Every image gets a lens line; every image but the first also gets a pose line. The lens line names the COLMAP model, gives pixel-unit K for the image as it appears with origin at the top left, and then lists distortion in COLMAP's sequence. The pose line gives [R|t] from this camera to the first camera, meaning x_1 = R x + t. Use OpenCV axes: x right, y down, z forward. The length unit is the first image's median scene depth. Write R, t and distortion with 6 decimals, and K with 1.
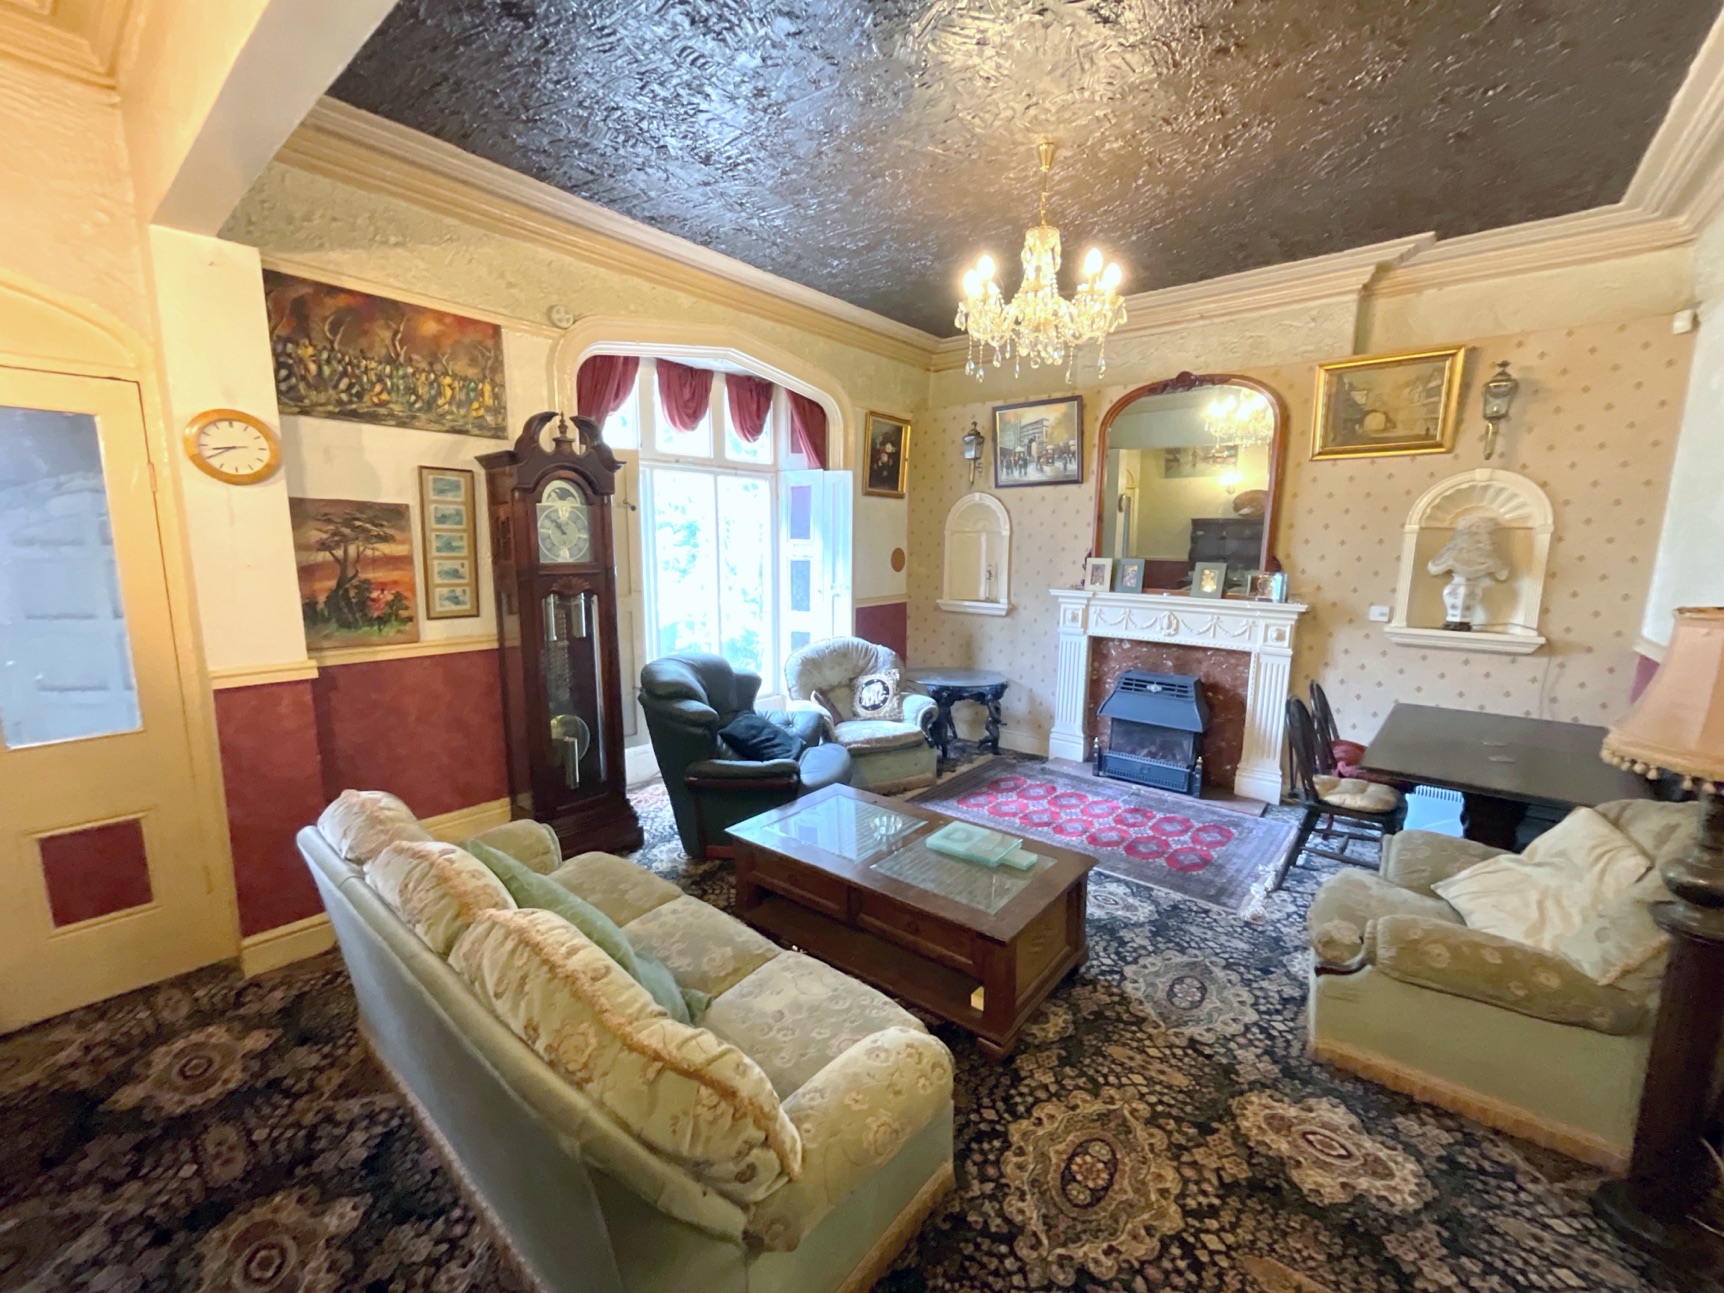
lens RADIAL K [[698.3, 0, 860.2], [0, 698.3, 640.6], [0, 0, 1]] dist [-0.003818, 0.001735]
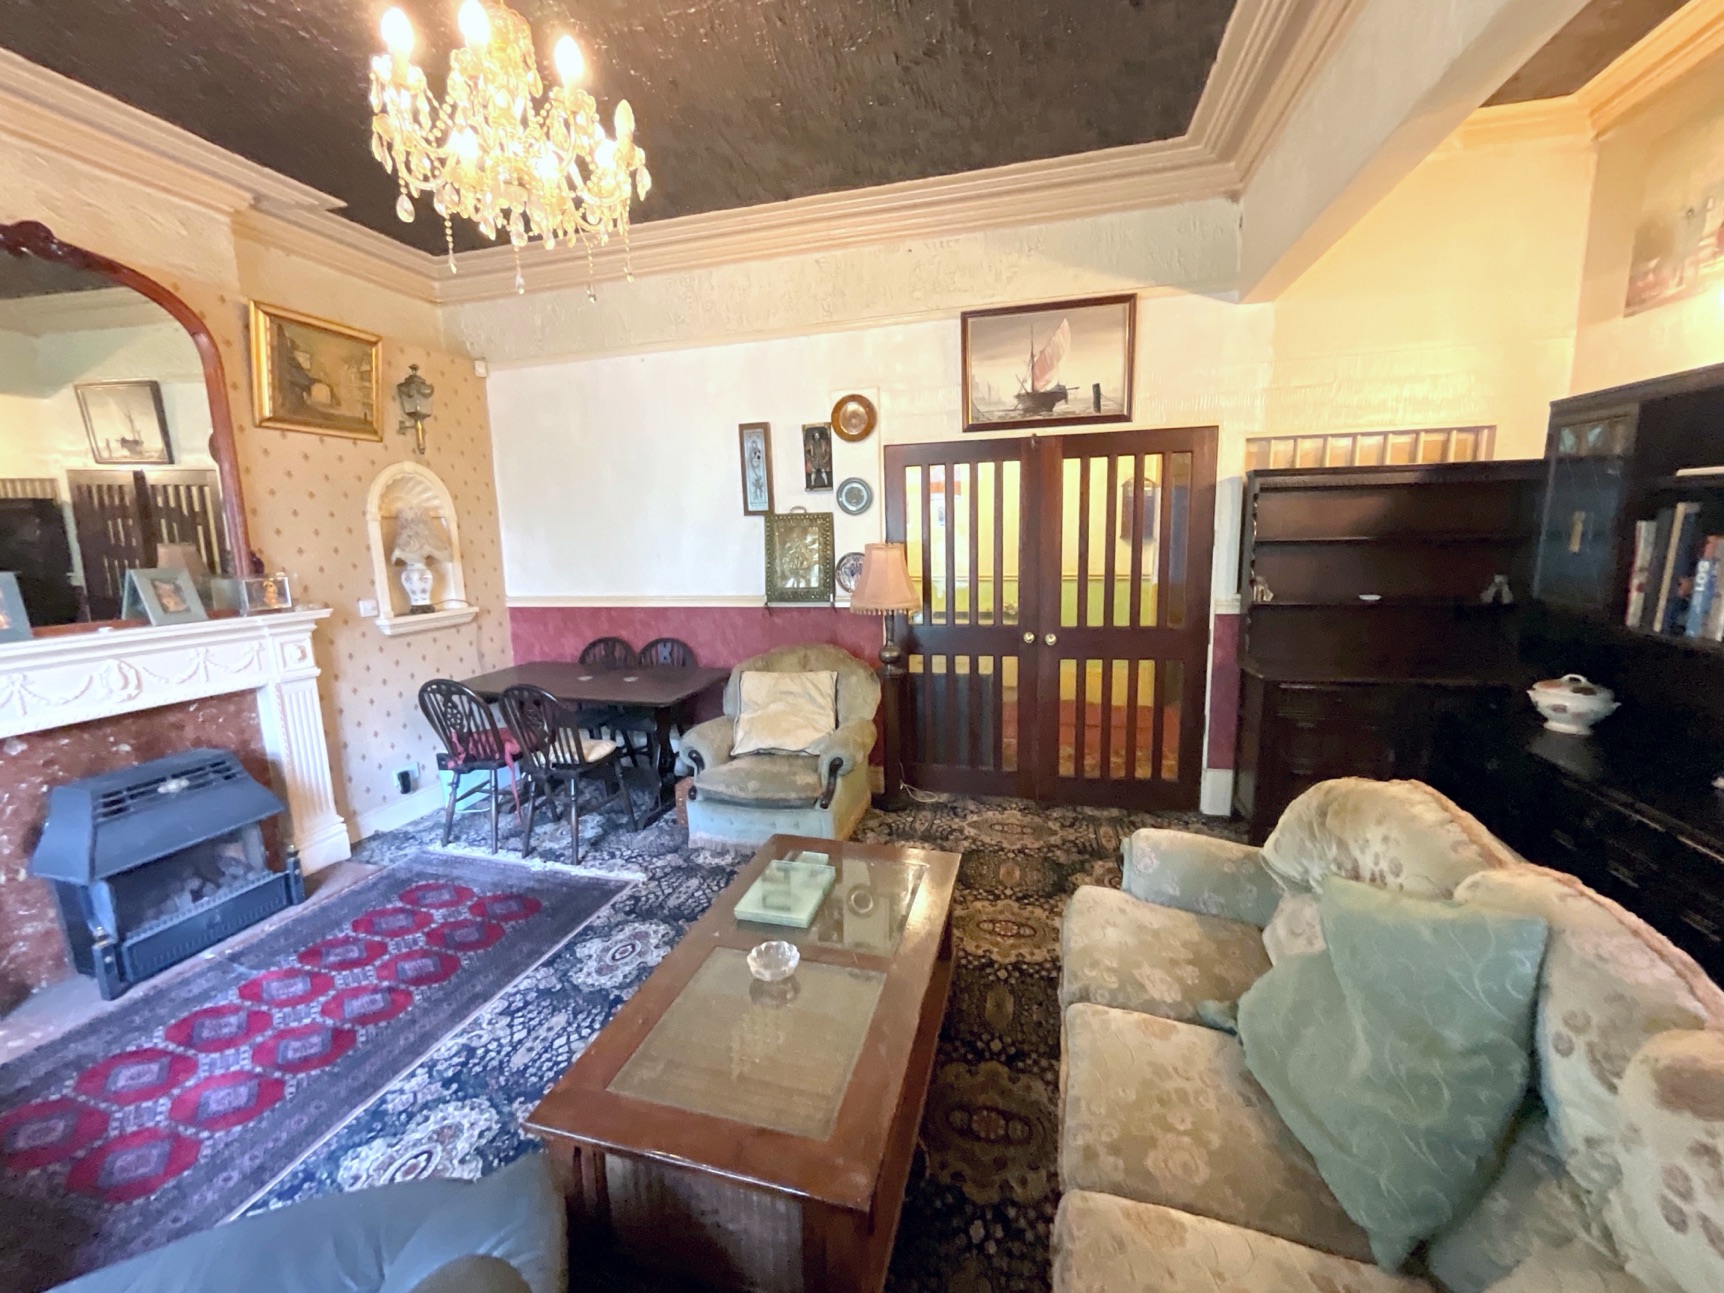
lens RADIAL K [[698.3, 0, 861.7], [0, 698.3, 646.9], [0, 0, 1]] dist [-0.003818, 0.001735]
pose [[-0.413729, -0.148765, 0.898163, -0.355677], [0.155018, 0.960640, 0.230520, -0.098648], [-0.897105, 0.234605, -0.374383, 0.745733]]
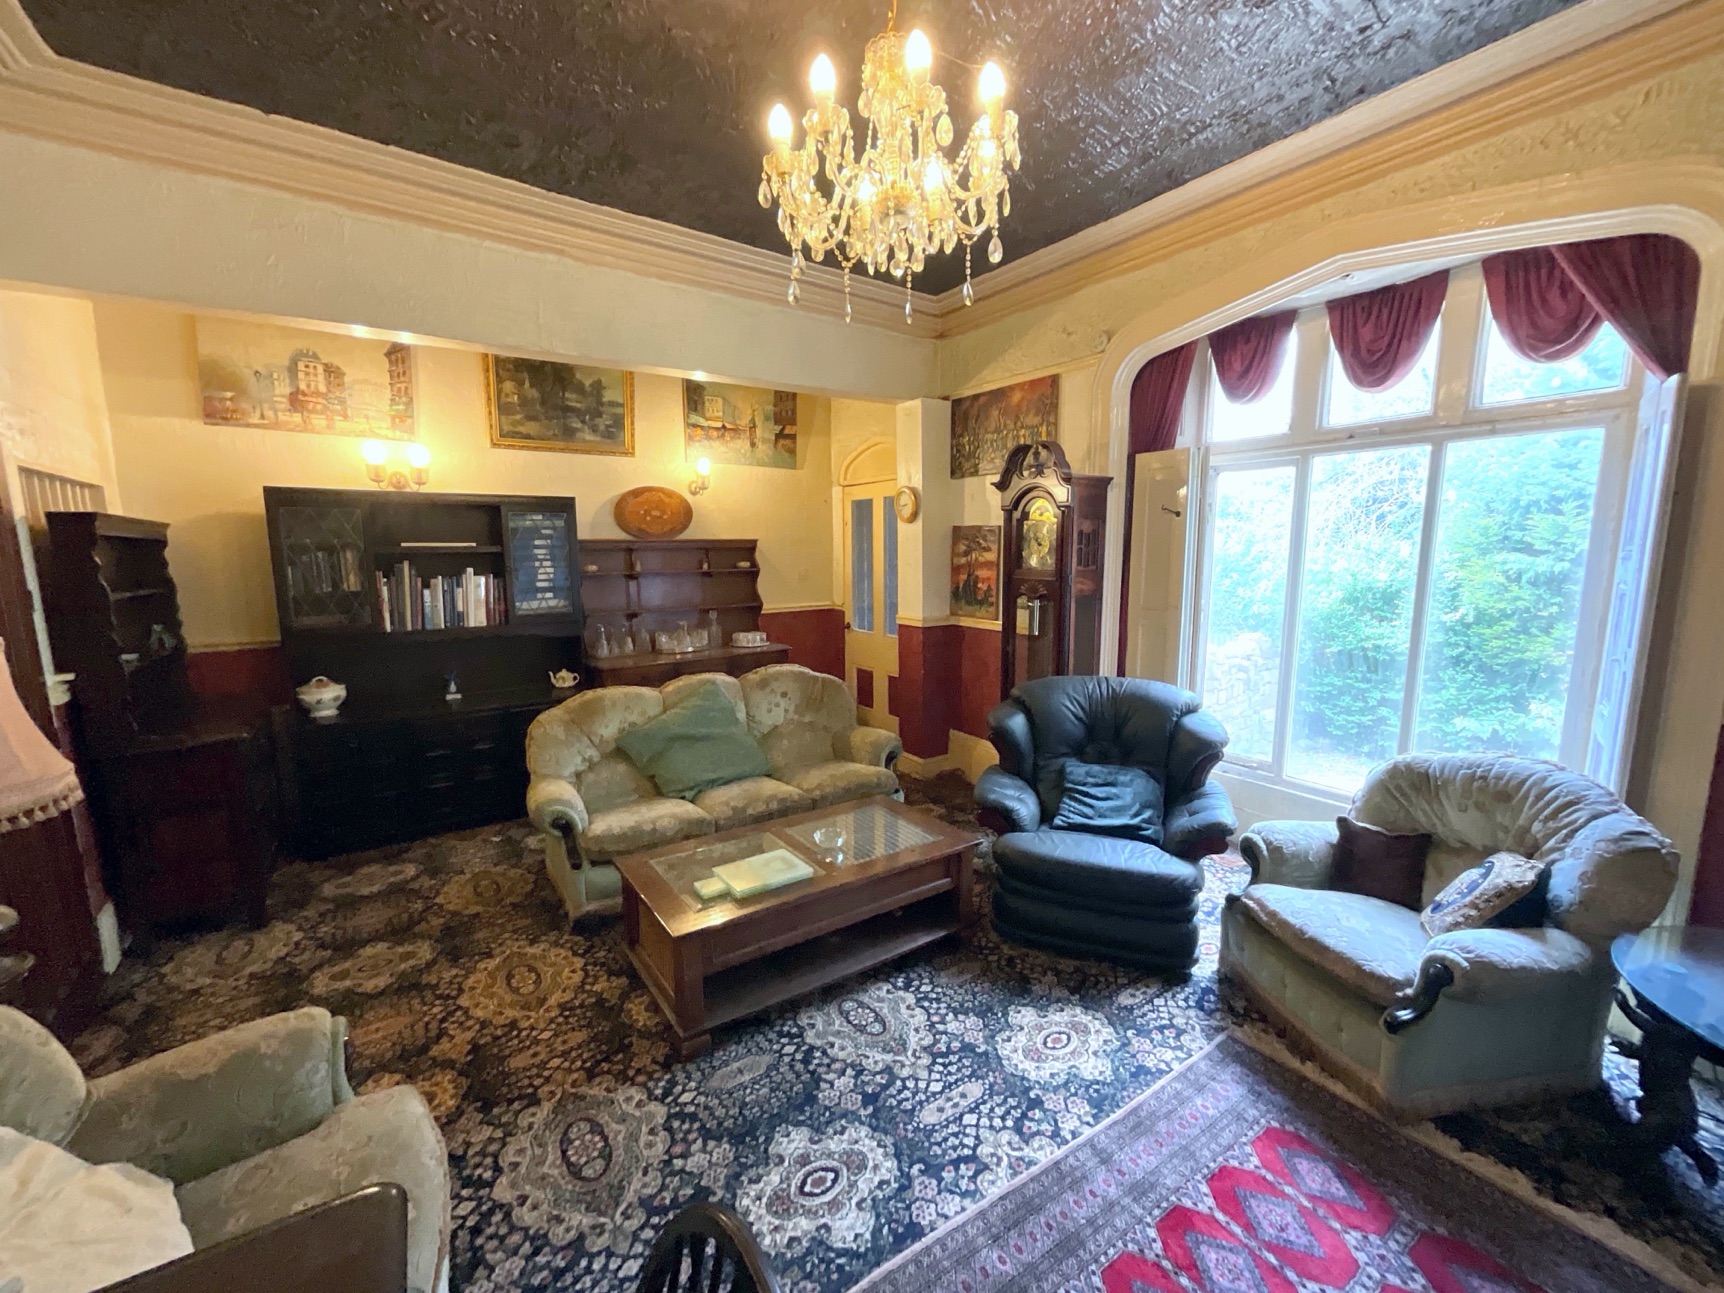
lens RADIAL K [[698.3, 0, 869.5], [0, 698.3, 649.0], [0, 0, 1]] dist [-0.003818, 0.001735]
pose [[-0.265873, 0.135716, -0.954407, 0.633441], [-0.133164, 0.975379, 0.175795, -0.122520], [0.954766, 0.173832, -0.241254, 0.845186]]
